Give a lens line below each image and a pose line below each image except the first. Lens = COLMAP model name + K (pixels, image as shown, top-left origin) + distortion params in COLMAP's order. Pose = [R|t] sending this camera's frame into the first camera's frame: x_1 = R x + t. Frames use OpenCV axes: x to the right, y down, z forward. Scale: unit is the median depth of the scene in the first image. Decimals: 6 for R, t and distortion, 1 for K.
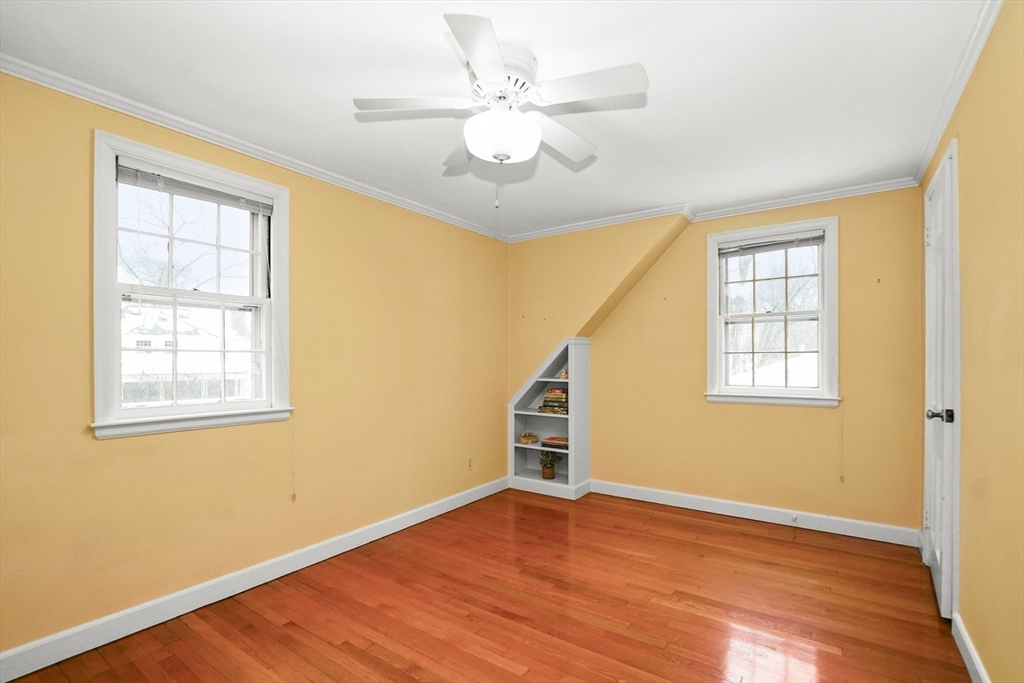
lens RADIAL K [[471.1, 0, 509.4], [0, 471.1, 365.5], [0, 0, 1]] dist [0.002958, 0.000281]
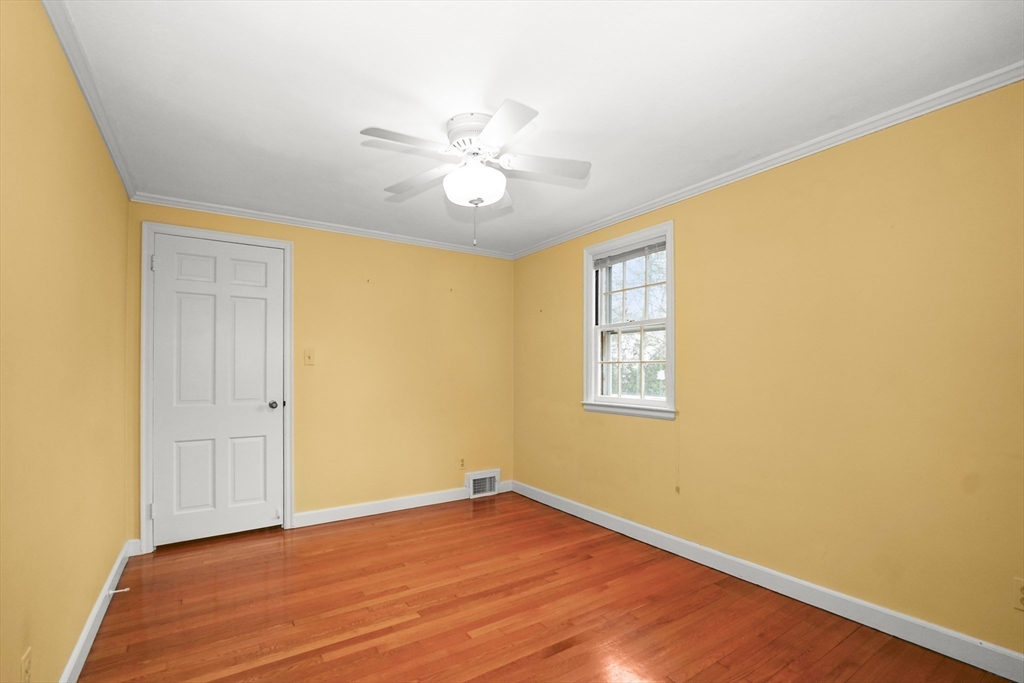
lens RADIAL K [[471.1, 0, 509.4], [0, 471.1, 365.5], [0, 0, 1]] dist [0.002958, 0.000281]
pose [[-0.365662, -0.009330, -0.930701, 0.792434], [-0.004148, 0.999956, -0.008394, -0.004235], [0.930739, 0.000791, -0.365685, 1.107376]]
